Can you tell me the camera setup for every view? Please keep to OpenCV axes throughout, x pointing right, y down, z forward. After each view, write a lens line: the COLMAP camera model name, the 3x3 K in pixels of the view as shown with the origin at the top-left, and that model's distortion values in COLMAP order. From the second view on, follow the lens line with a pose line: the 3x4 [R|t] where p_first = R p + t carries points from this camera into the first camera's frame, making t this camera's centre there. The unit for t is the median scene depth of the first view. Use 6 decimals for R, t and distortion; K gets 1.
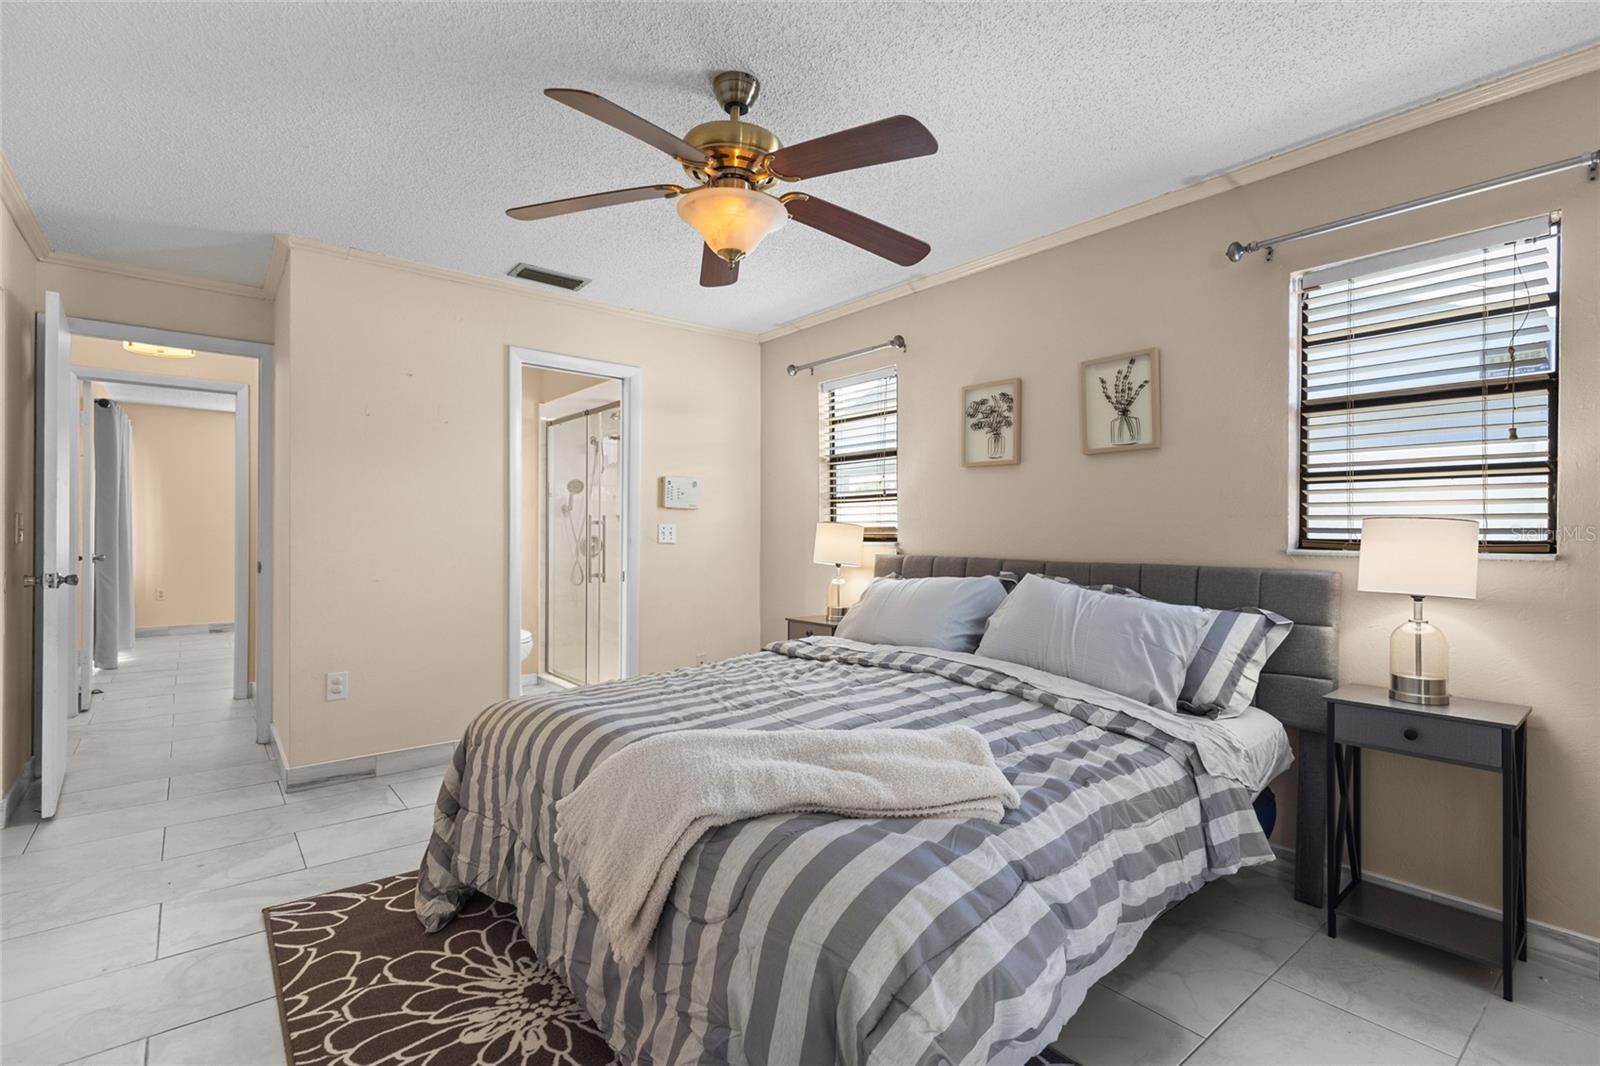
lens RADIAL K [[748.1, 0, 800.0], [0, 748.1, 533.0], [0, 0, 1]] dist [0.044257, 0.000281]
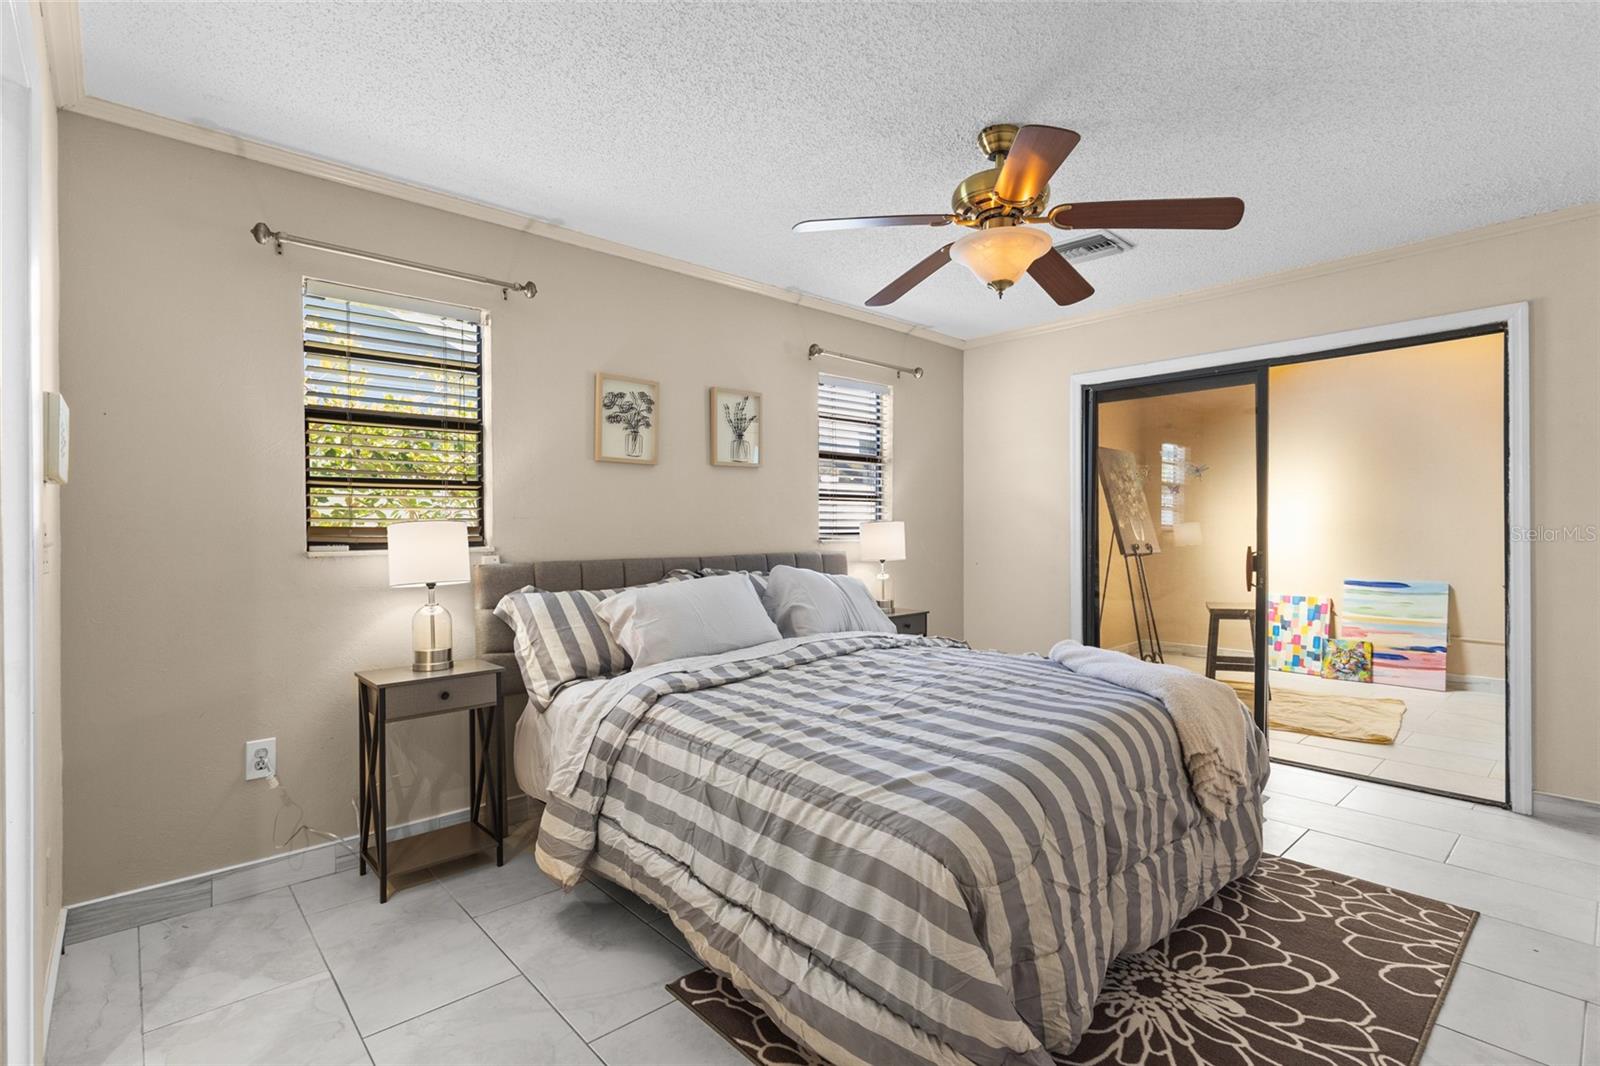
lens RADIAL K [[737.6, 0, 797.8], [0, 737.6, 525.9], [0, 0, 1]] dist [0.001675, 0.000765]
pose [[-0.052700, -0.000349, 0.998610, -1.007908], [0.015288, 0.999882, 0.001157, -0.008412], [-0.998493, 0.015328, -0.052688, 1.178487]]
